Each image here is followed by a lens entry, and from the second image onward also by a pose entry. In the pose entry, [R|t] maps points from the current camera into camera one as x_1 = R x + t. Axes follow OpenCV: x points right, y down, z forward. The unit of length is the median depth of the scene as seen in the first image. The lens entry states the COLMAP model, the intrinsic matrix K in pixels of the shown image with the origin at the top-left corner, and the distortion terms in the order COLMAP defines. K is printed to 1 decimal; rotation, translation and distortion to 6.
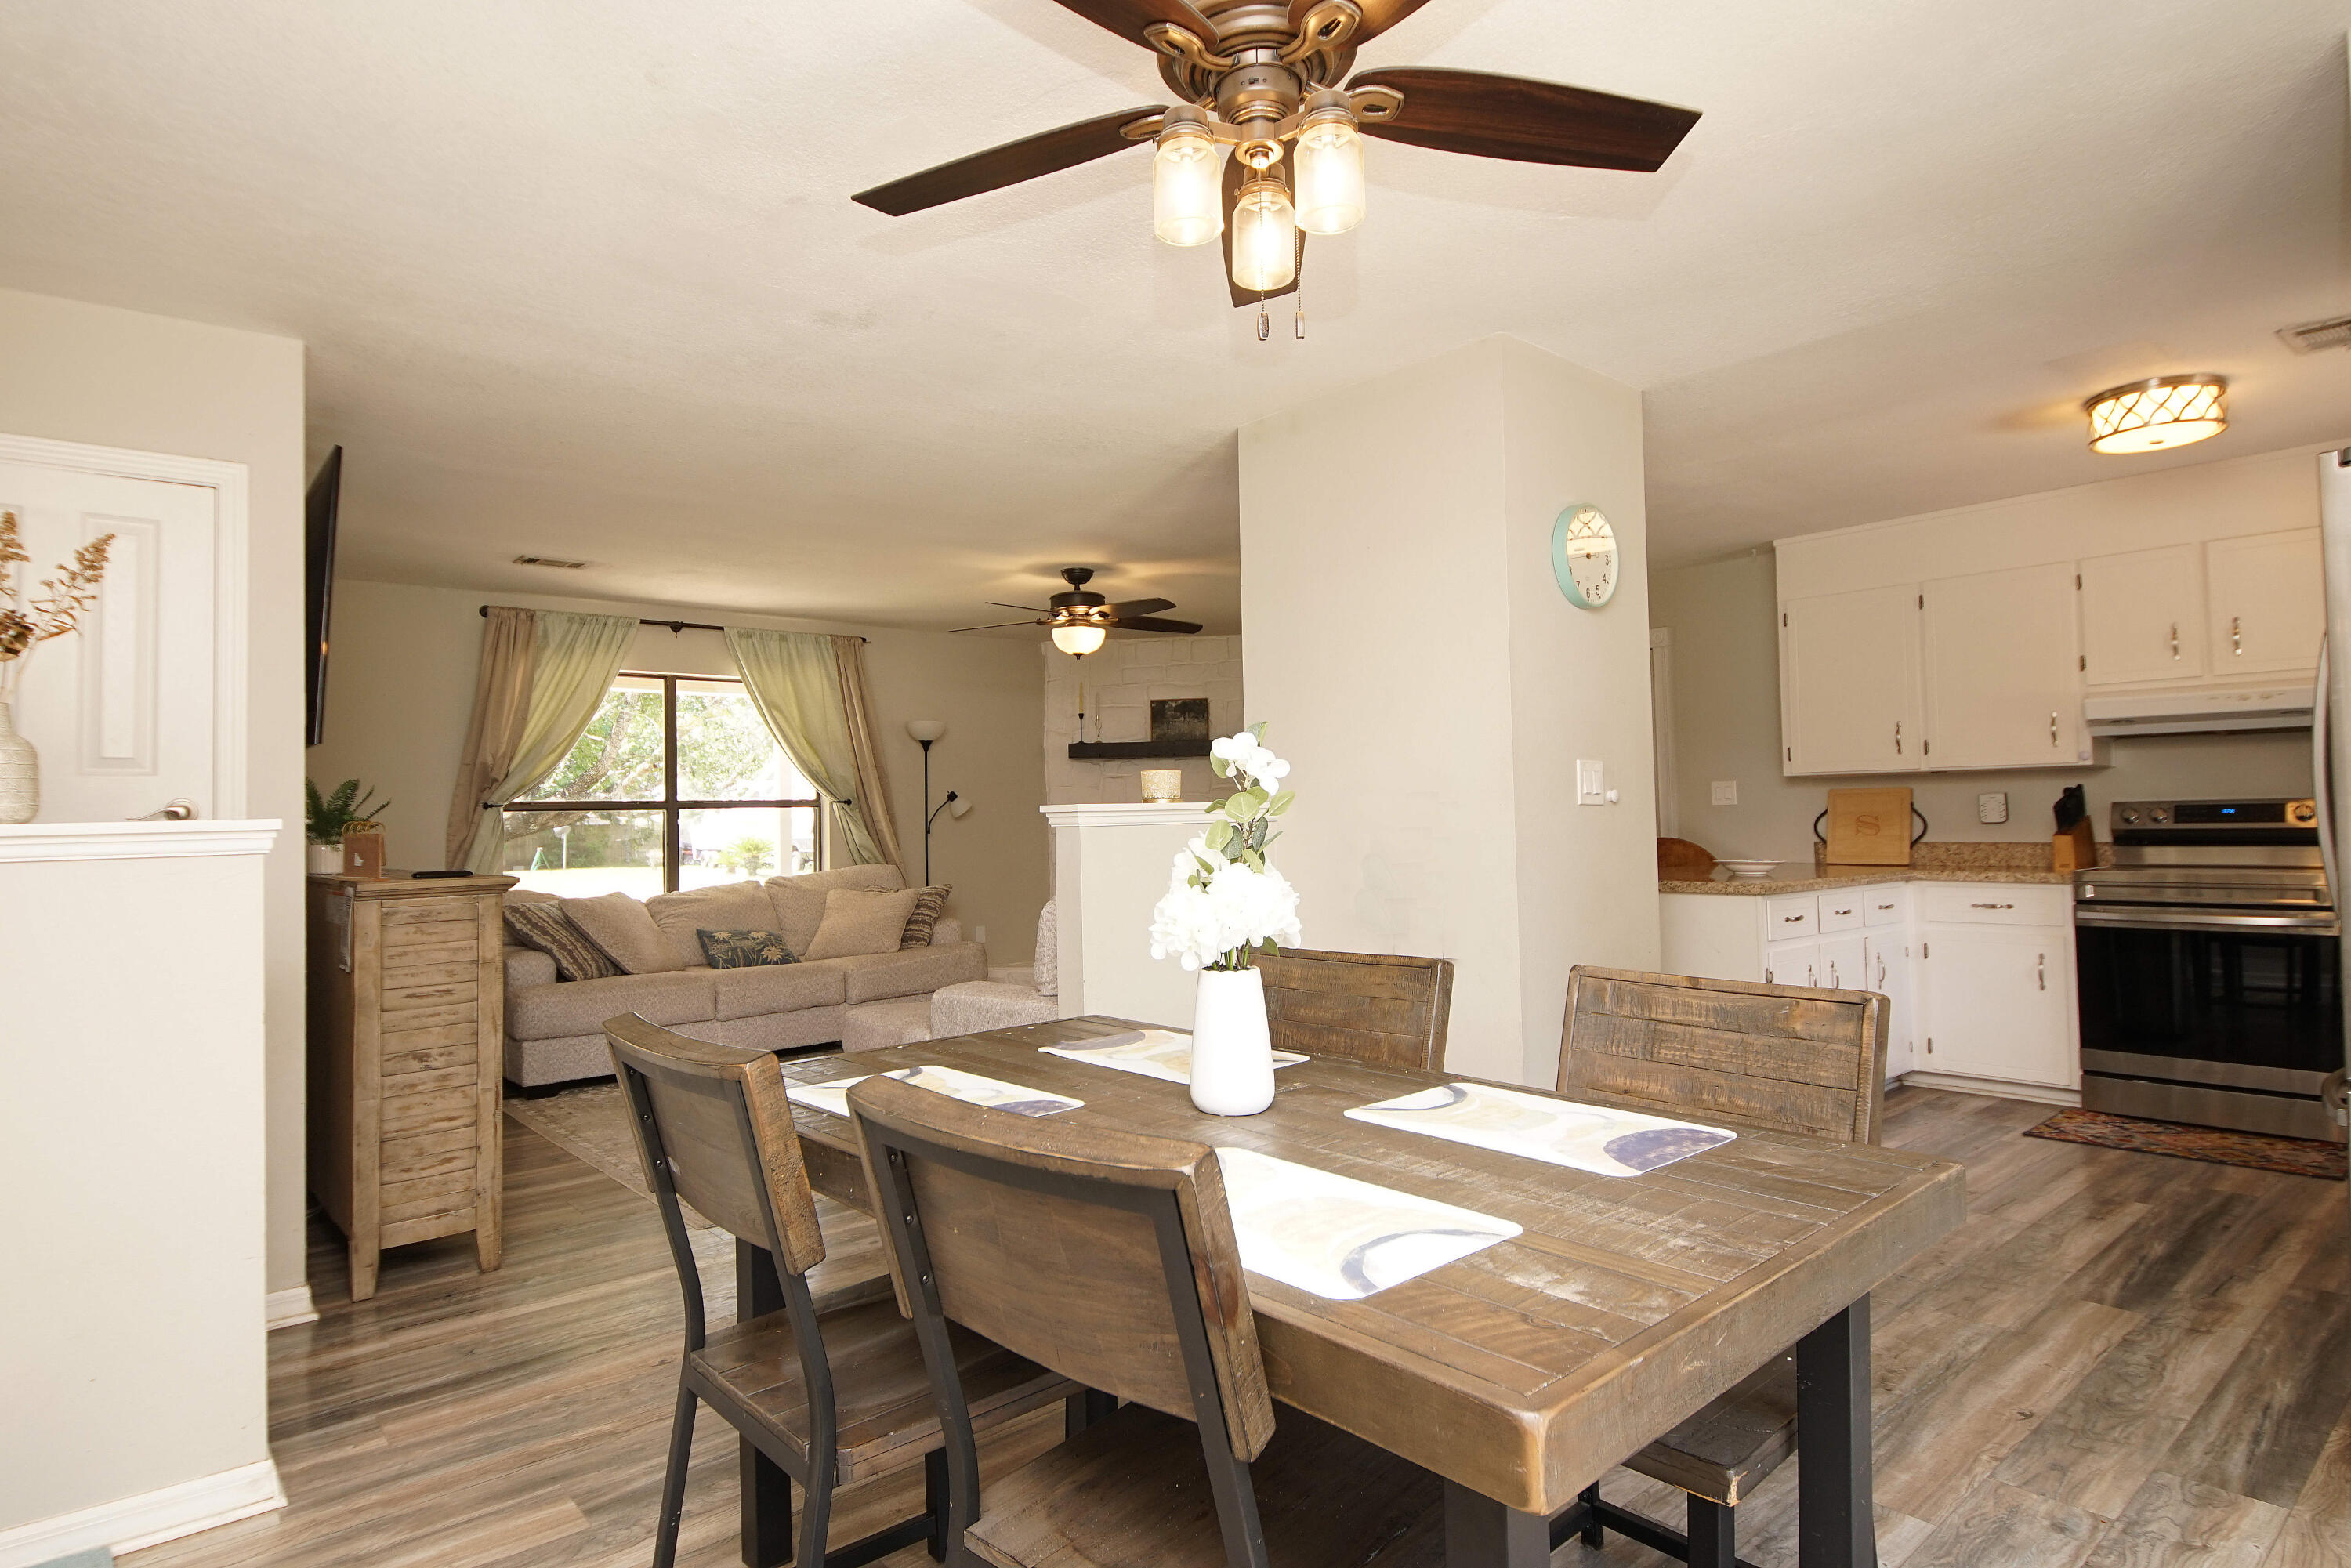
lens RADIAL K [[1261.6, 0, 1144.5], [0, 1261.6, 768.0], [0, 0, 1]] dist [0.029170, -0.027390]
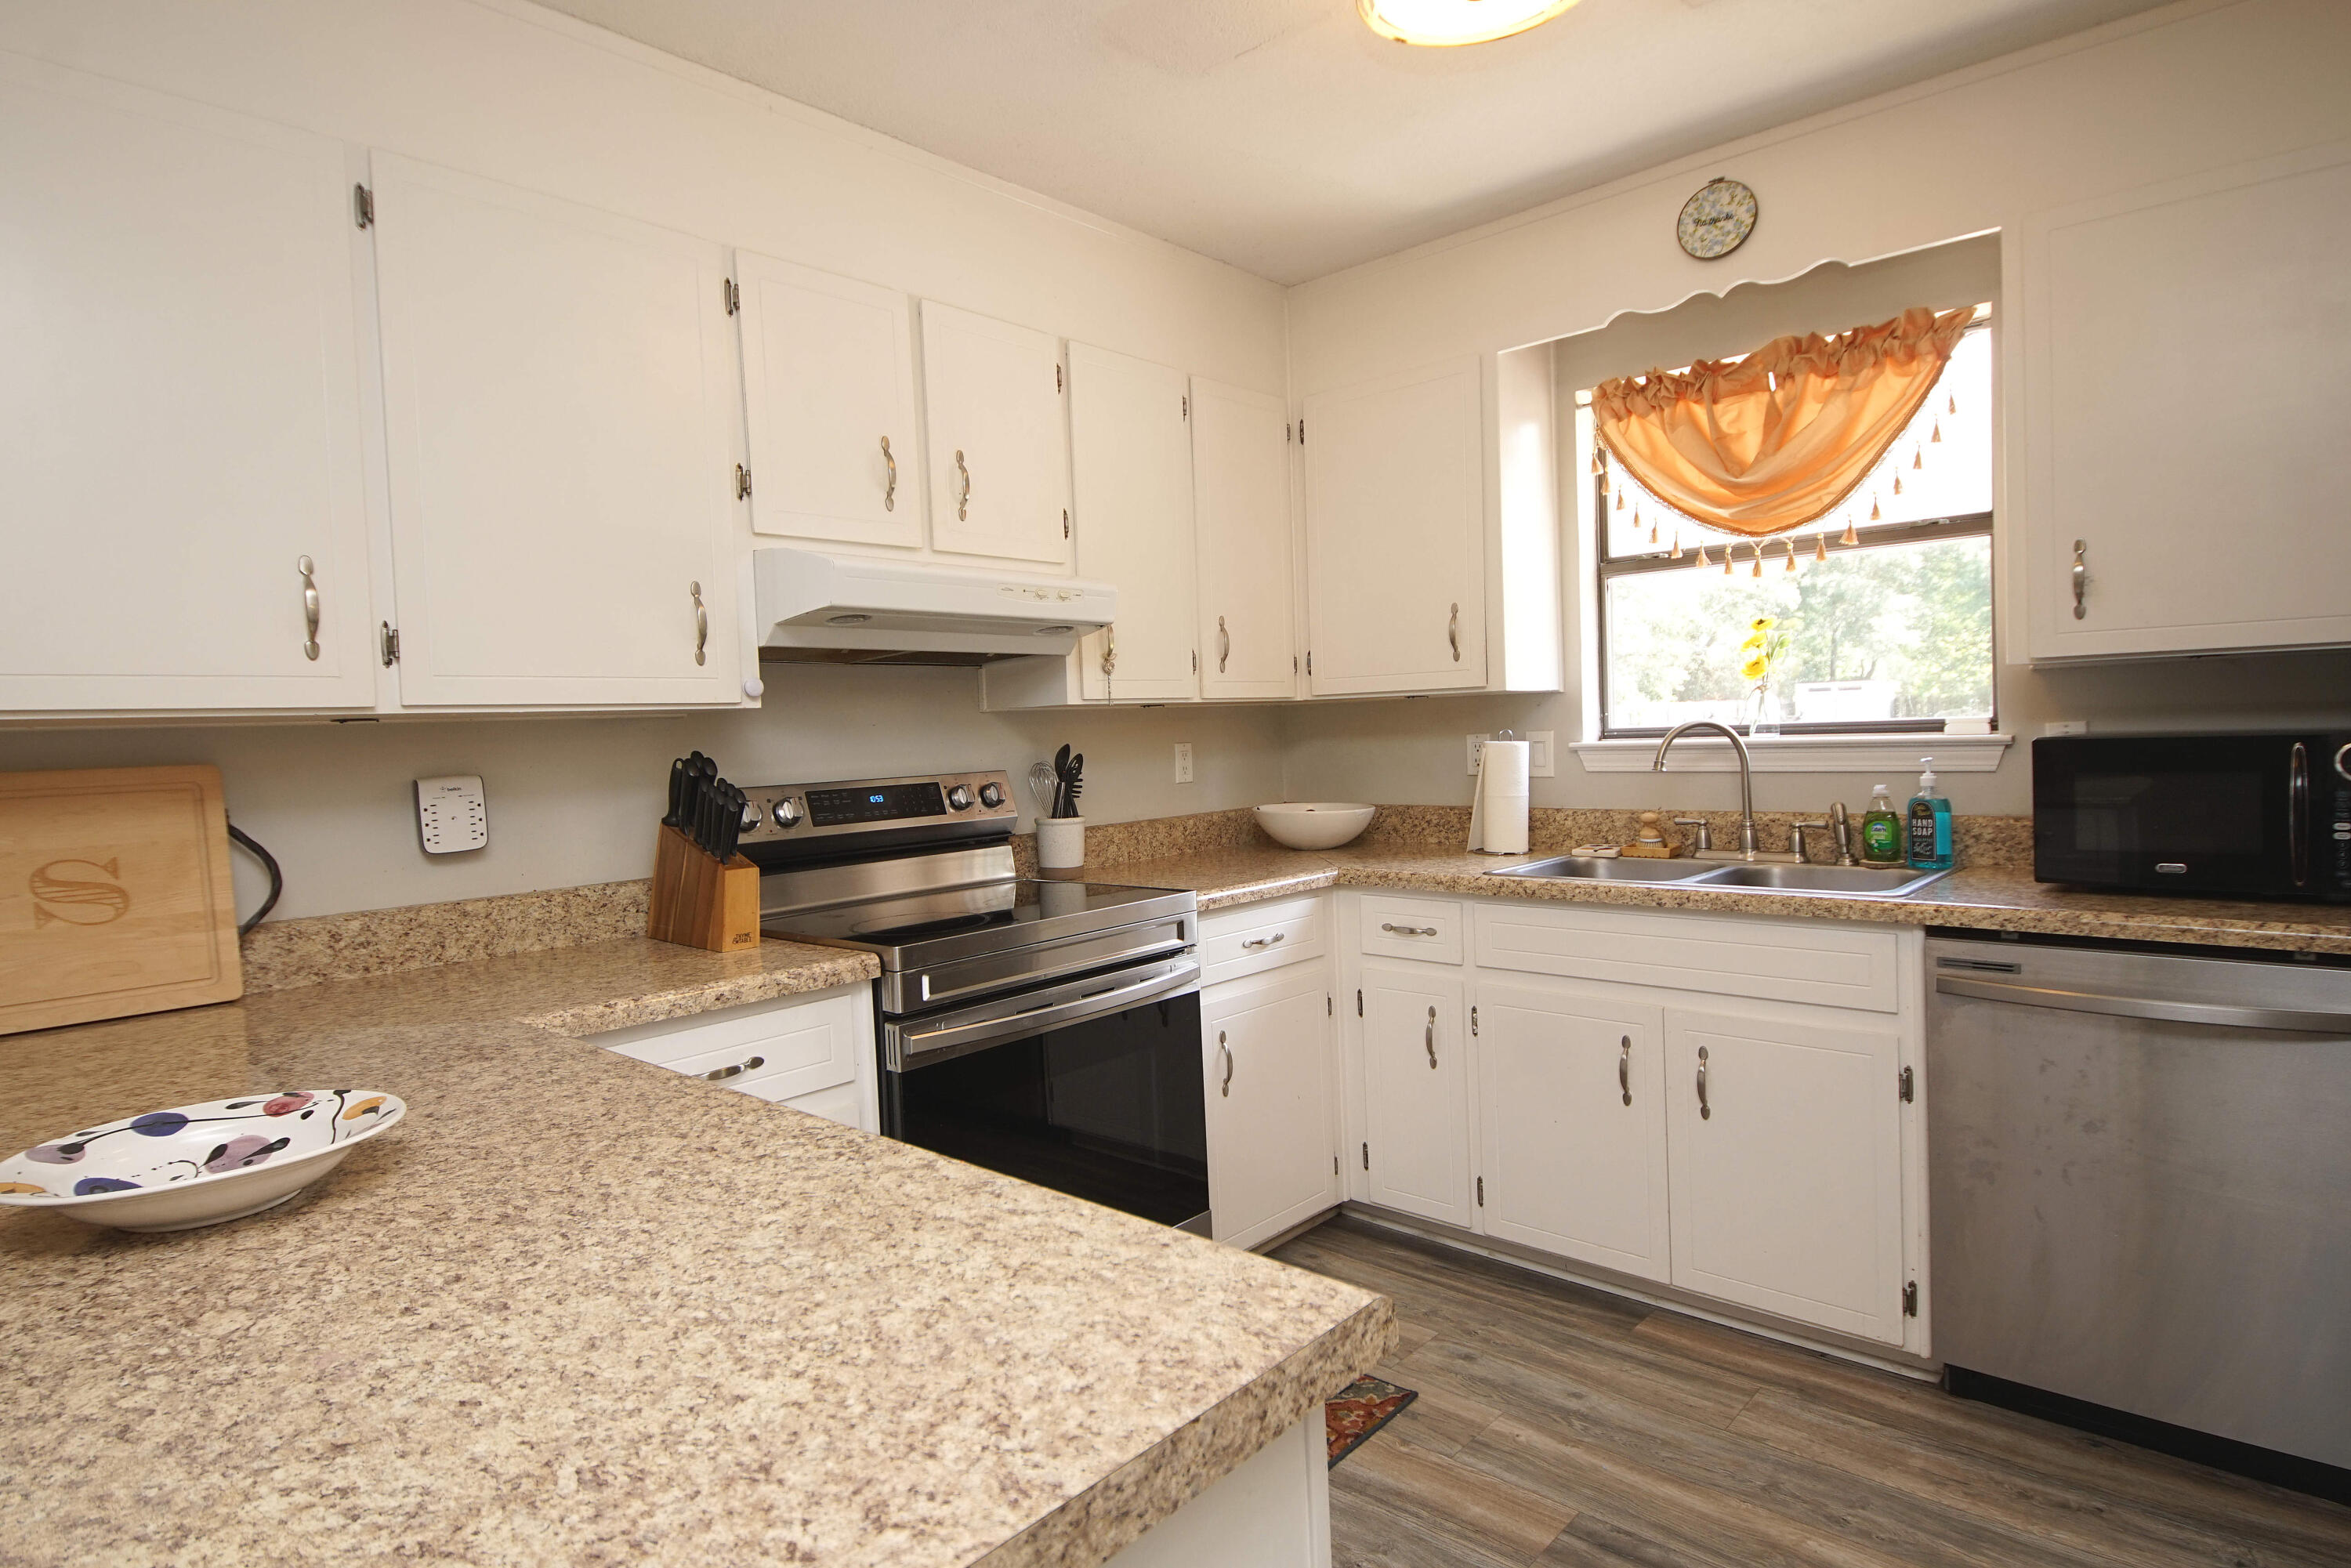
lens RADIAL K [[1261.6, 0, 1155.5], [0, 1261.6, 771.0], [0, 0, 1]] dist [0.029170, -0.027390]
pose [[-0.130310, -0.011052, 0.991412, 0.223138], [-0.001215, 0.999939, 0.010988, 0.011760], [-0.991472, 0.000227, -0.130316, 0.741113]]
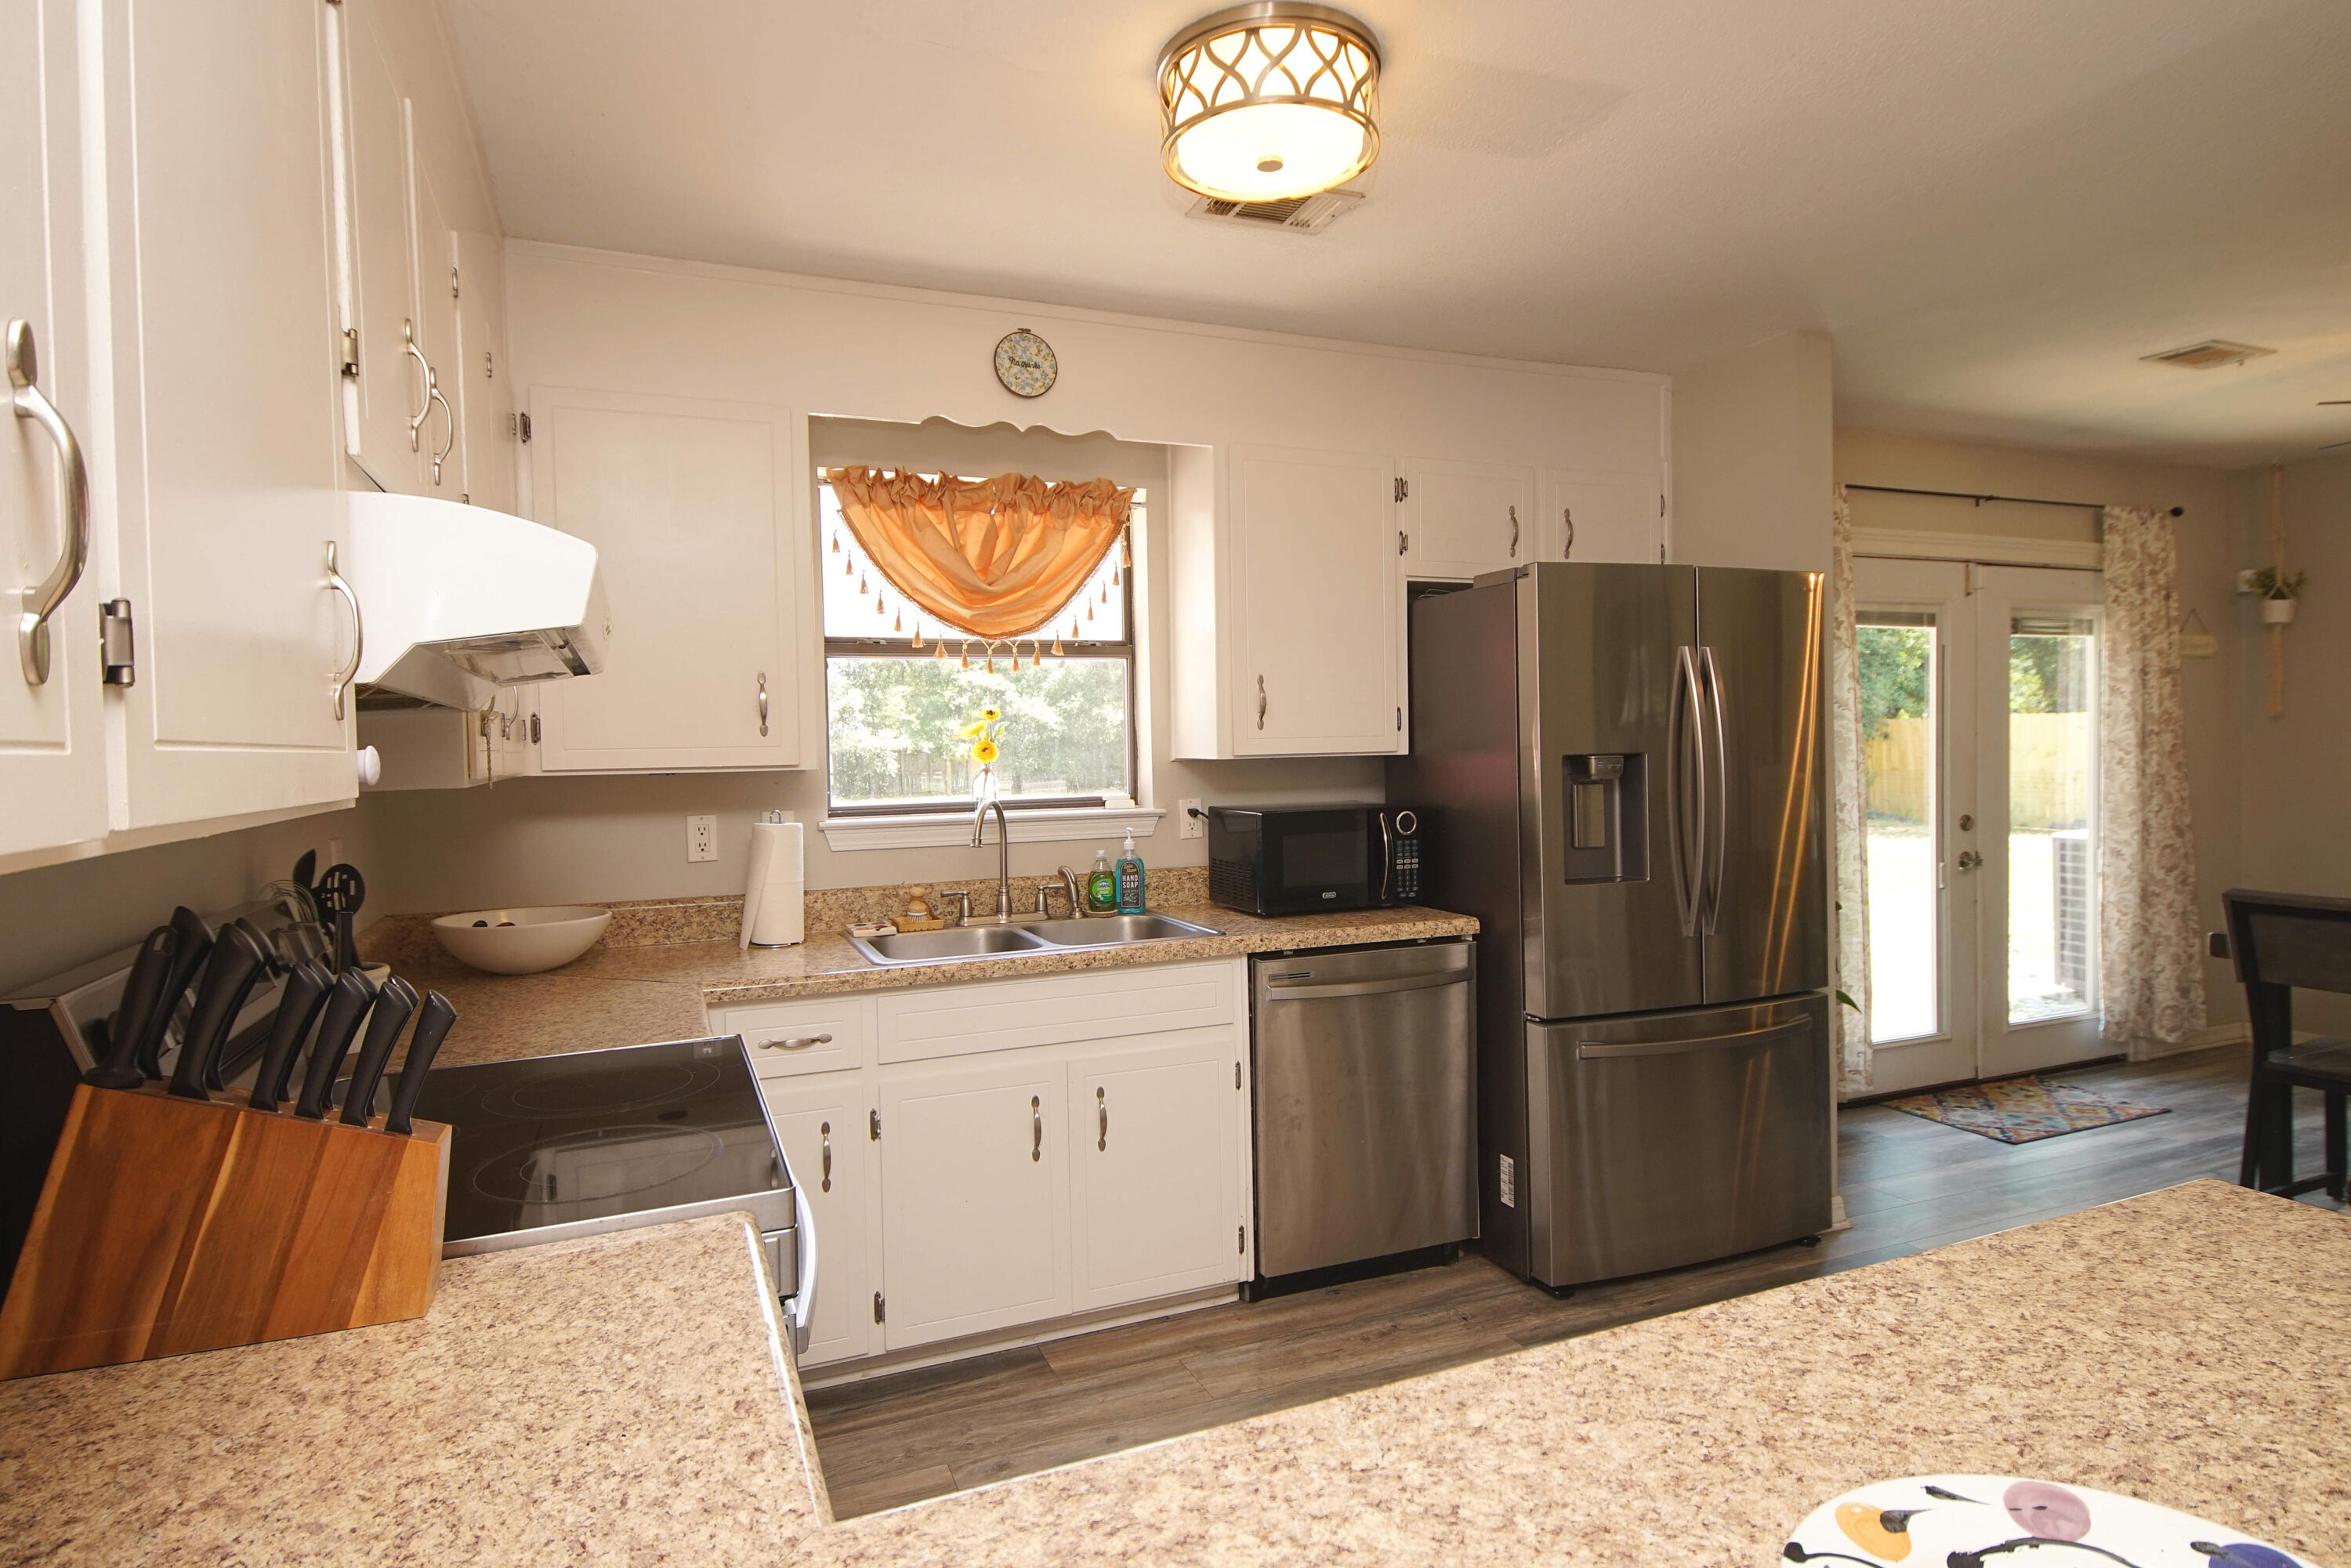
lens RADIAL K [[1261.6, 0, 1151.0], [0, 1261.6, 766.5], [0, 0, 1]] dist [0.029170, -0.027390]
pose [[-0.953398, 0.030861, 0.300132, 0.437609], [0.024802, 0.999405, -0.023978, -0.001314], [-0.300693, -0.015417, -0.953596, 0.947530]]
